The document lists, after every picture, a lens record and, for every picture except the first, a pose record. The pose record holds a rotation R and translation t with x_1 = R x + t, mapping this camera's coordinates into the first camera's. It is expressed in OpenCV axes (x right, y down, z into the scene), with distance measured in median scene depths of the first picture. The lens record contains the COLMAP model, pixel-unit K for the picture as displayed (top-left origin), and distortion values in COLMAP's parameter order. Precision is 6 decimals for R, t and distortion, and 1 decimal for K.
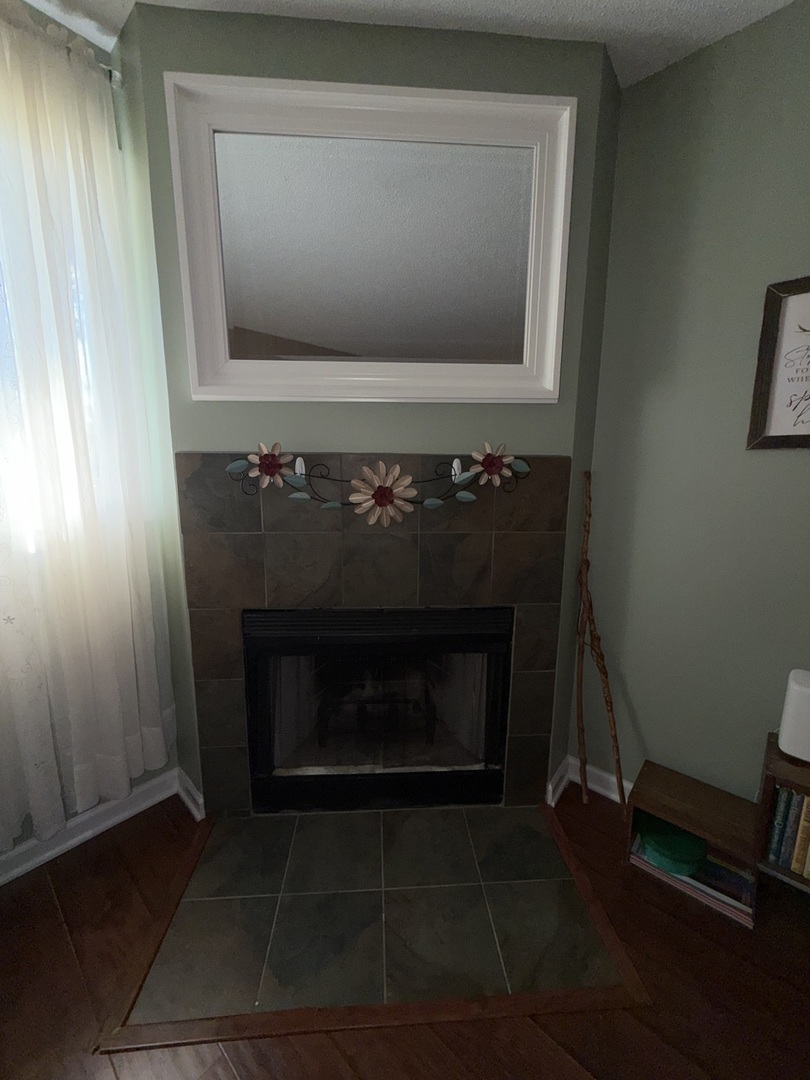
lens RADIAL K [[431.5, 0, 405.0], [0, 431.5, 540.0], [0, 0, 1]] dist [0.000695, 0.000060]
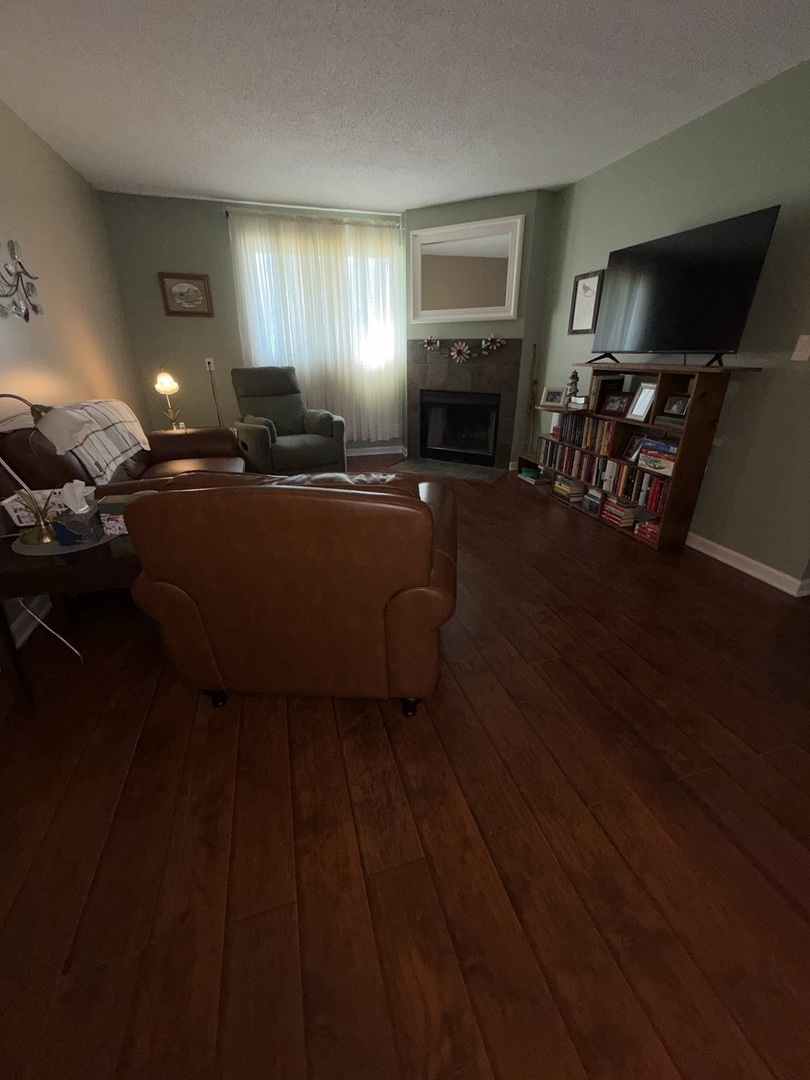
lens RADIAL K [[431.5, 0, 405.0], [0, 431.5, 540.0], [0, 0, 1]] dist [0.000695, 0.000060]
pose [[0.840872, 0.212062, -0.497959, 1.505783], [-0.079982, 0.958631, 0.273185, 0.391067], [0.535291, -0.189886, 0.823047, -2.146933]]
